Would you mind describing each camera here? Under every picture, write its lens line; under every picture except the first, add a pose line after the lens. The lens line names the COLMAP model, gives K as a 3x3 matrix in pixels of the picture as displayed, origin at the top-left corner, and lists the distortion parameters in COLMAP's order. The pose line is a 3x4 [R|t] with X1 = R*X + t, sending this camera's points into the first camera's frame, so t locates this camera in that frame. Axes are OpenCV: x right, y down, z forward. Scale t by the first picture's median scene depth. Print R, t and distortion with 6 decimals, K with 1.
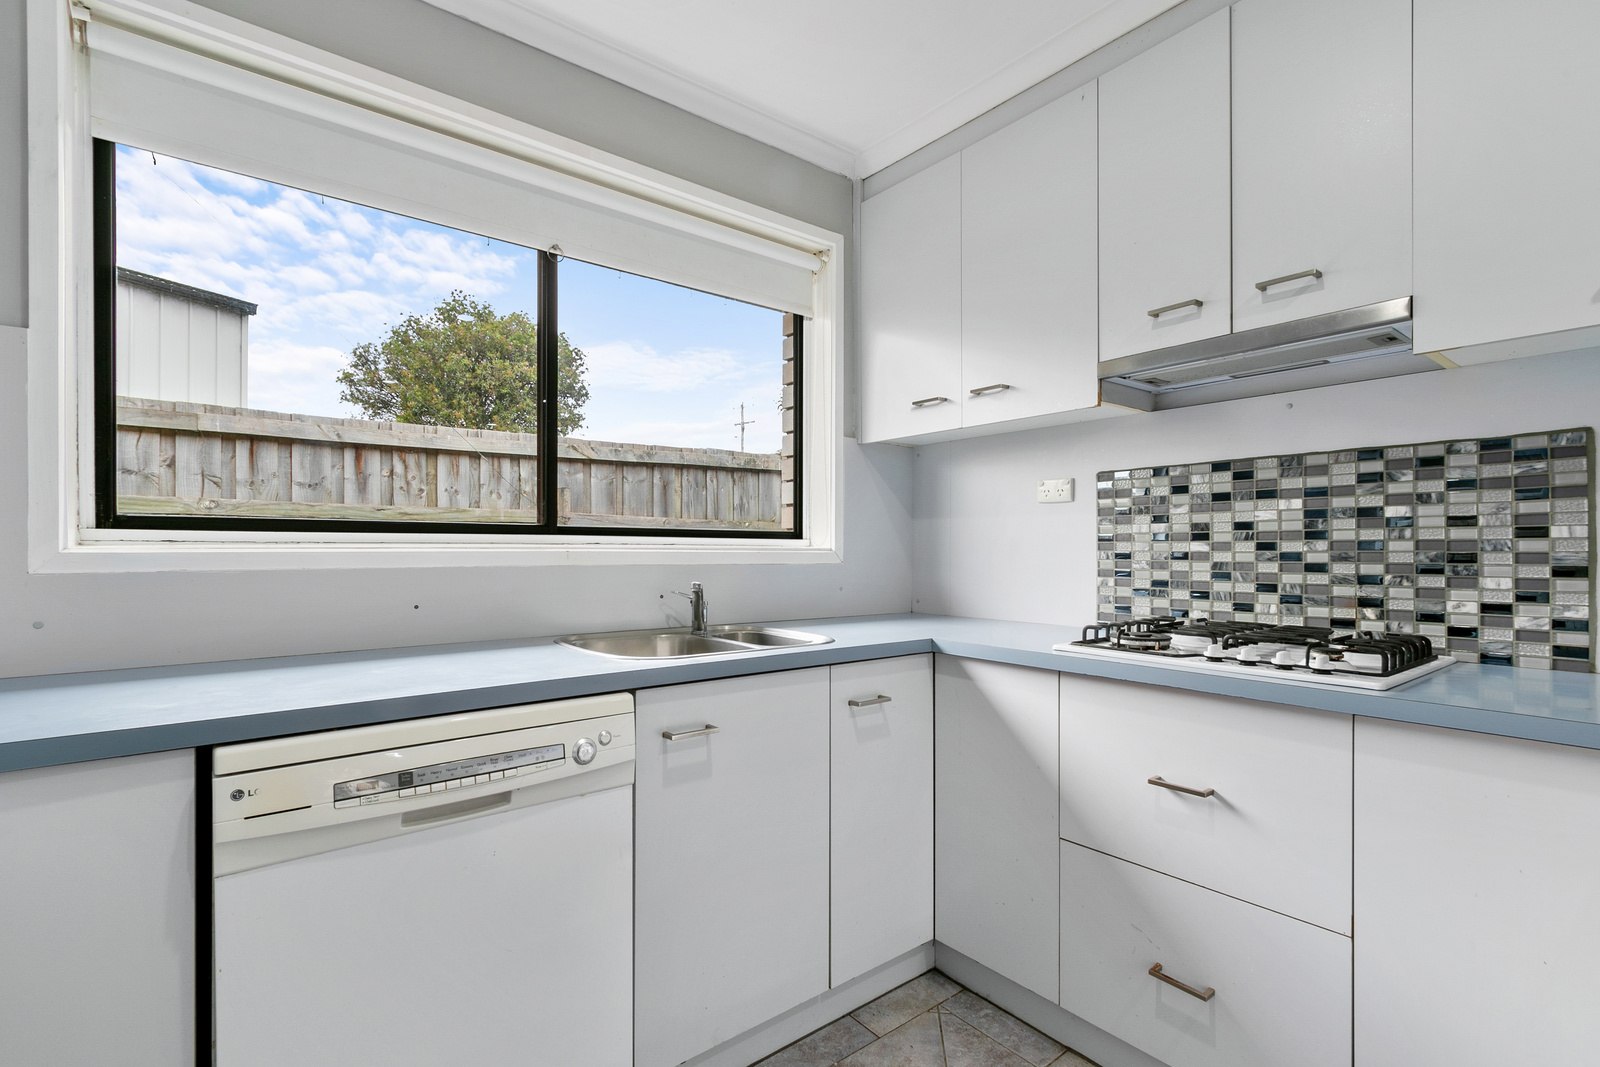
lens RADIAL K [[730.0, 0, 791.2], [0, 730.0, 552.8], [0, 0, 1]] dist [-0.000648, 0.000286]
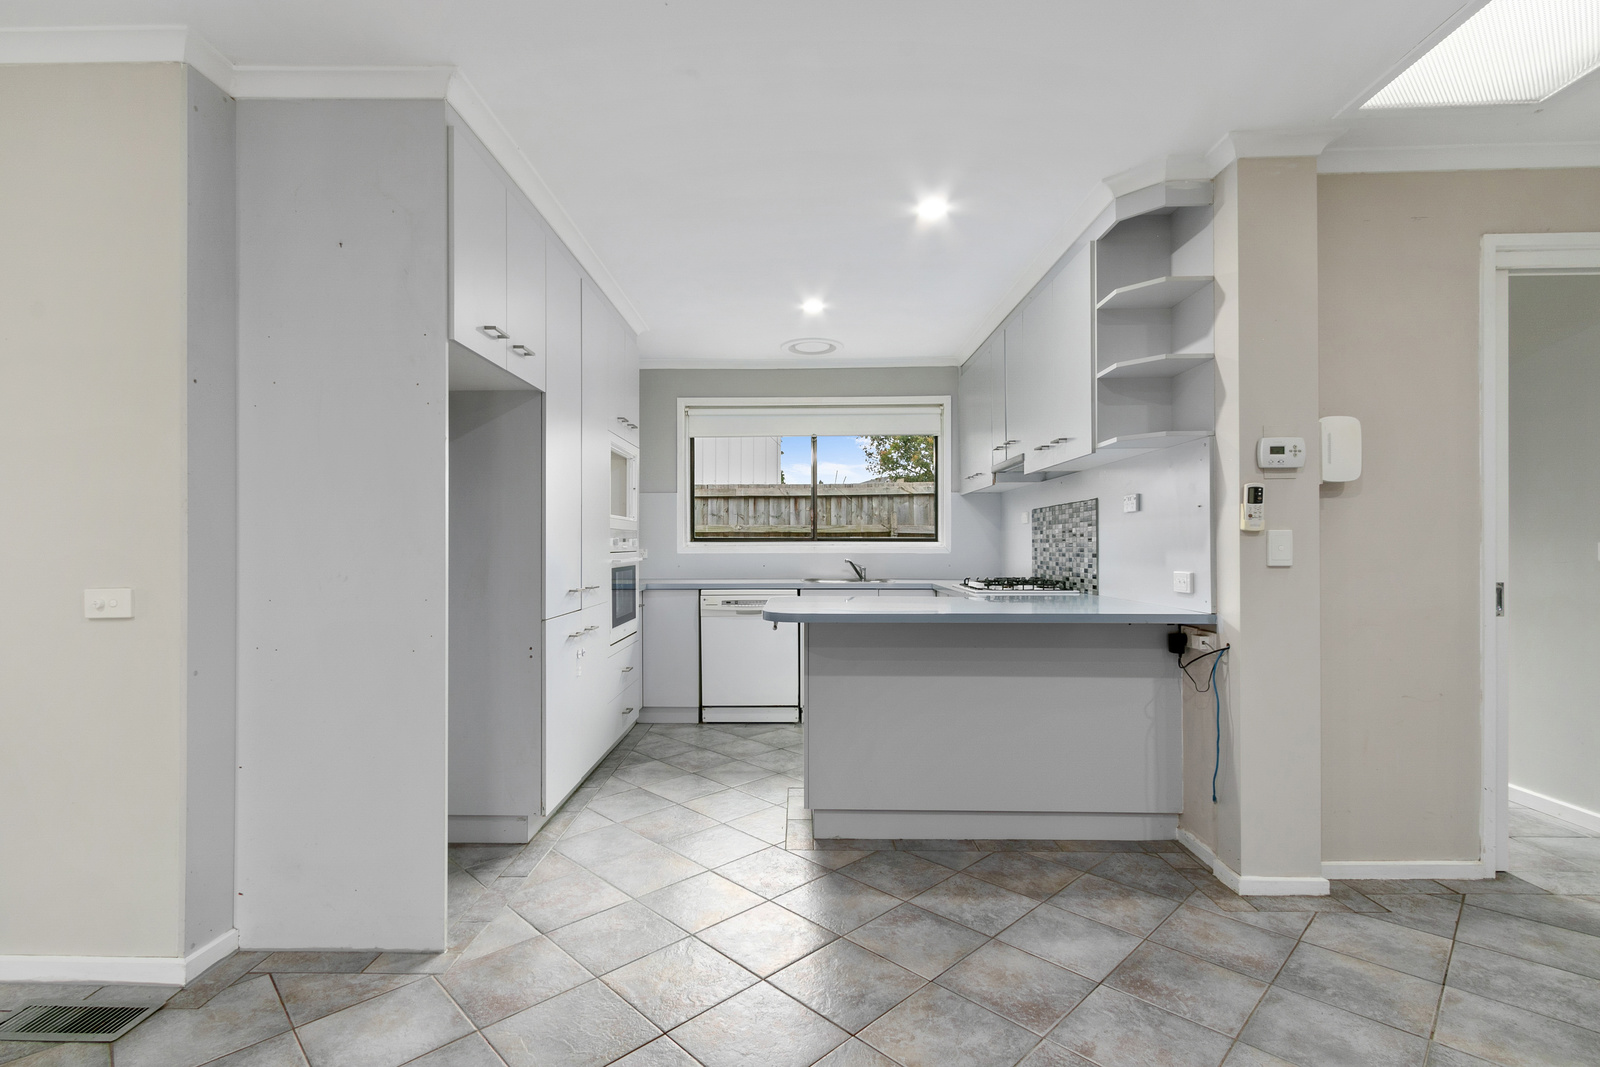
lens RADIAL K [[730.0, 0, 785.6], [0, 730.0, 544.8], [0, 0, 1]] dist [-0.000648, 0.000286]
pose [[0.768557, -0.003870, -0.639770, 0.990428], [0.001052, 0.999988, -0.004785, -0.000168], [0.639781, 0.003004, 0.768551, -0.852912]]
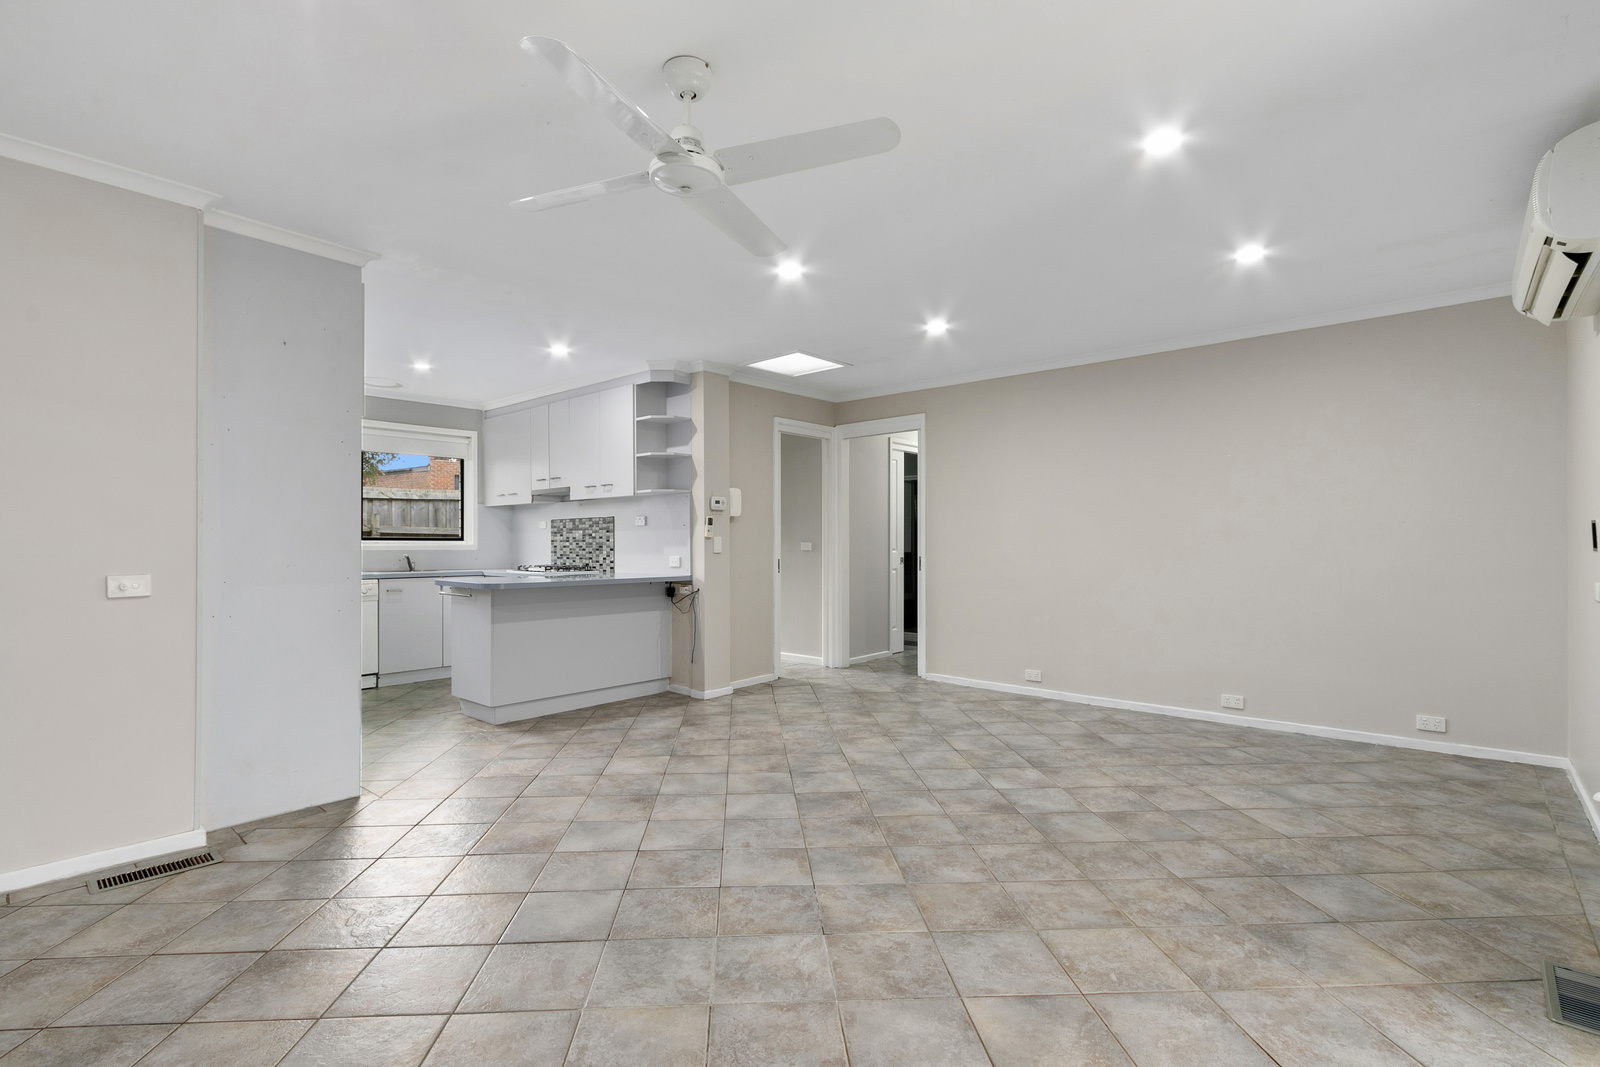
lens RADIAL K [[730.0, 0, 784.1], [0, 730.0, 540.0], [0, 0, 1]] dist [-0.000648, 0.000286]
pose [[0.985730, -0.001824, 0.168326, 0.719142], [0.003081, 0.999969, -0.007204, 0.001608], [-0.168308, 0.007620, 0.985705, -1.838177]]
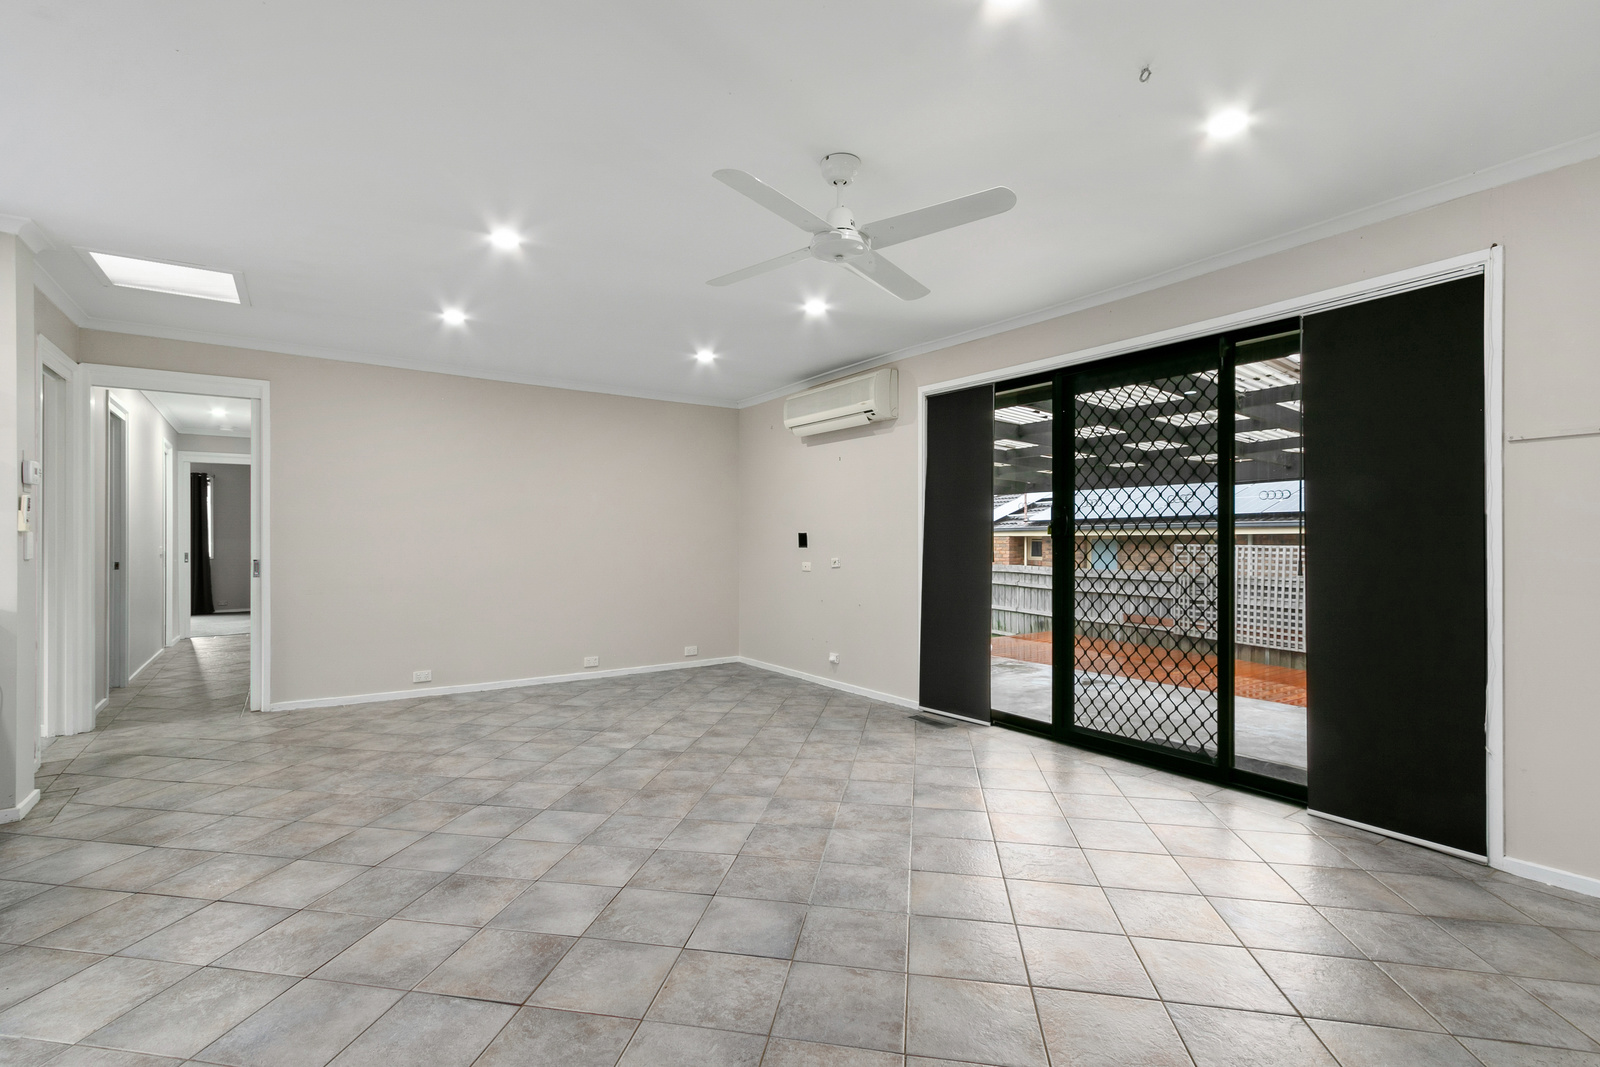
lens RADIAL K [[730.0, 0, 768.5], [0, 730.0, 541.4], [0, 0, 1]] dist [-0.000648, 0.000286]
pose [[0.085551, -0.000362, 0.996334, -0.194649], [0.002399, 0.999997, 0.000157, -0.003903], [-0.996331, 0.002376, 0.085552, -1.060471]]
